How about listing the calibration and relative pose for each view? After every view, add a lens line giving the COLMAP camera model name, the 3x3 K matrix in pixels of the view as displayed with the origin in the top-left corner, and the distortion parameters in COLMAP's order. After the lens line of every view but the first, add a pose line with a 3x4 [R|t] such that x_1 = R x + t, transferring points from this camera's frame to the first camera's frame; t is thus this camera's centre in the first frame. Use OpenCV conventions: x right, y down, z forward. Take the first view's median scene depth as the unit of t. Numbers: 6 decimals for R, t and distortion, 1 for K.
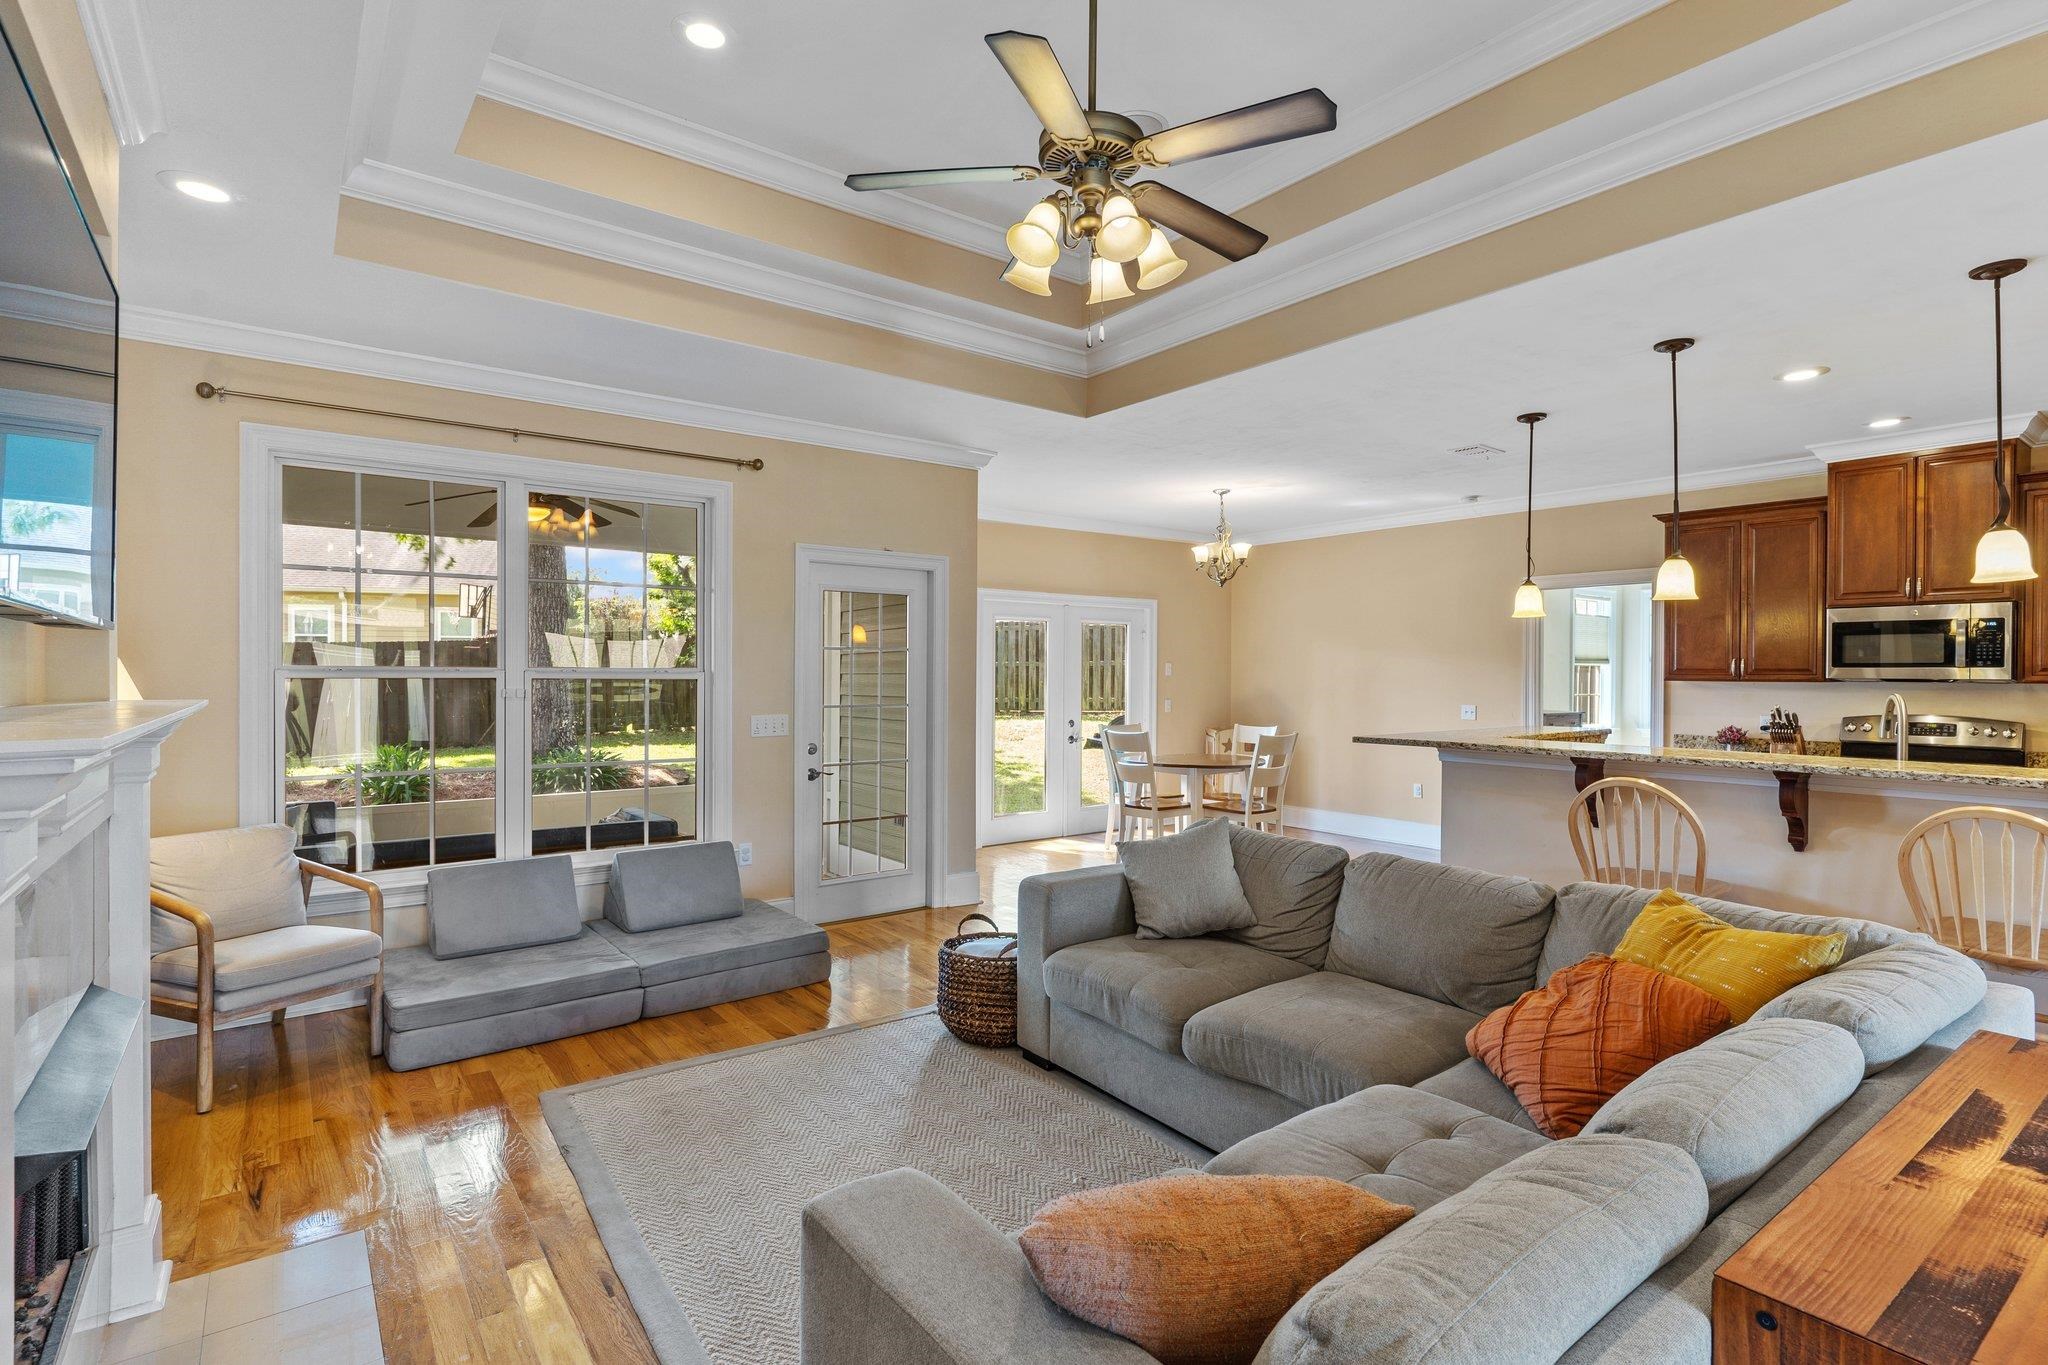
lens RADIAL K [[983.0, 0, 1017.2], [0, 983.0, 679.4], [0, 0, 1]] dist [0.003781, -0.001610]
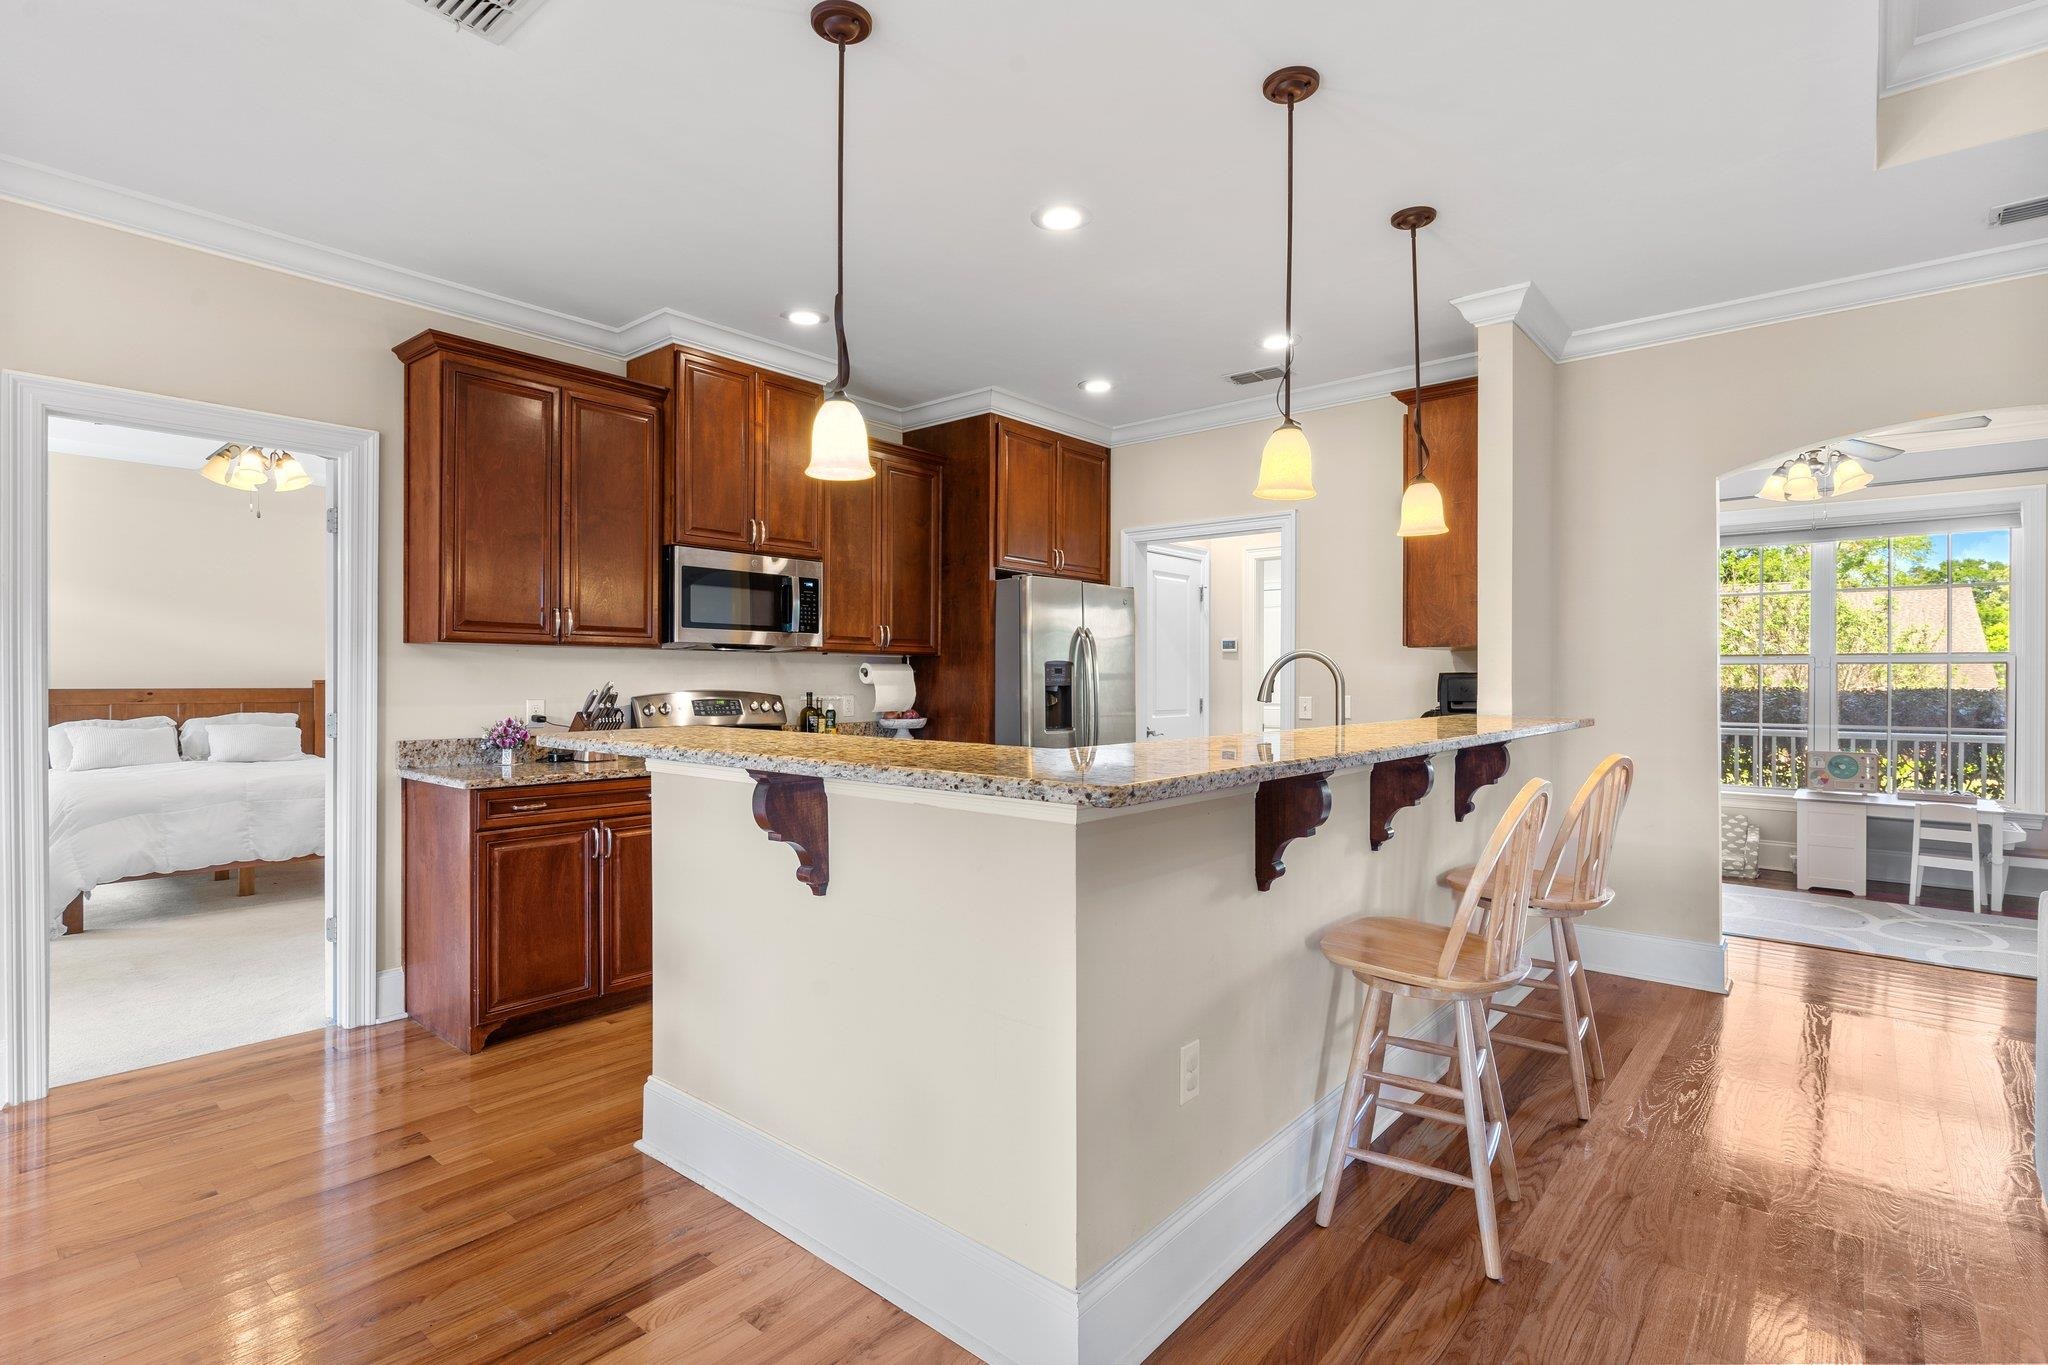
lens RADIAL K [[983.0, 0, 1026.2], [0, 983.0, 680.3], [0, 0, 1]] dist [0.003781, -0.001610]
pose [[-0.223537, -0.007693, 0.974665, 0.065740], [0.004940, 0.999947, 0.009025, 0.022169], [-0.974683, 0.006833, -0.223487, 0.941978]]
